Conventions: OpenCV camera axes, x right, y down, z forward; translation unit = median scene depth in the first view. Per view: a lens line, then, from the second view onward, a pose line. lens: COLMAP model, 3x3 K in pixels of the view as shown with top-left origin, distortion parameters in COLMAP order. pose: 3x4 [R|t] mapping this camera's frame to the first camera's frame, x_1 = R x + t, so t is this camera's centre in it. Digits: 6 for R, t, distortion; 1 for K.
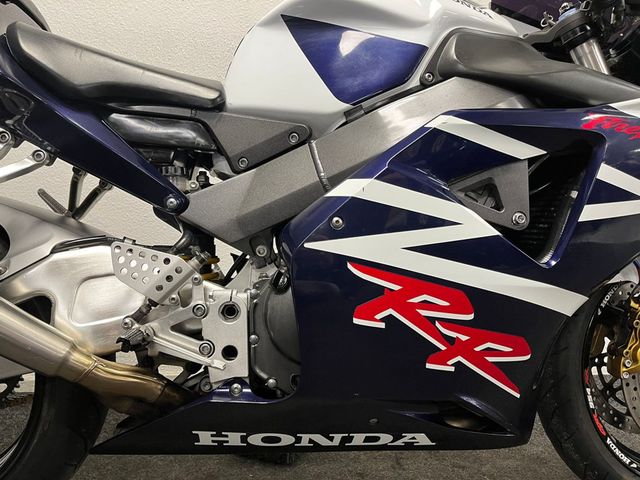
lens RADIAL K [[484.9, 0, 322.8], [0, 484.9, 243.8], [0, 0, 1]] dist [0.054040, -0.053850]
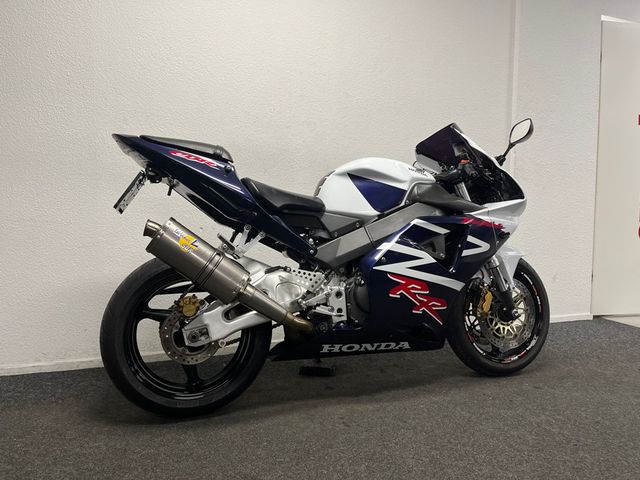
lens RADIAL K [[484.9, 0, 323.1], [0, 484.9, 235.4], [0, 0, 1]] dist [0.054040, -0.053850]
pose [[0.968943, -0.015760, 0.246783, -0.873979], [0.025725, 0.998976, -0.037208, -0.076139], [-0.245944, 0.042401, 0.968356, -1.412059]]
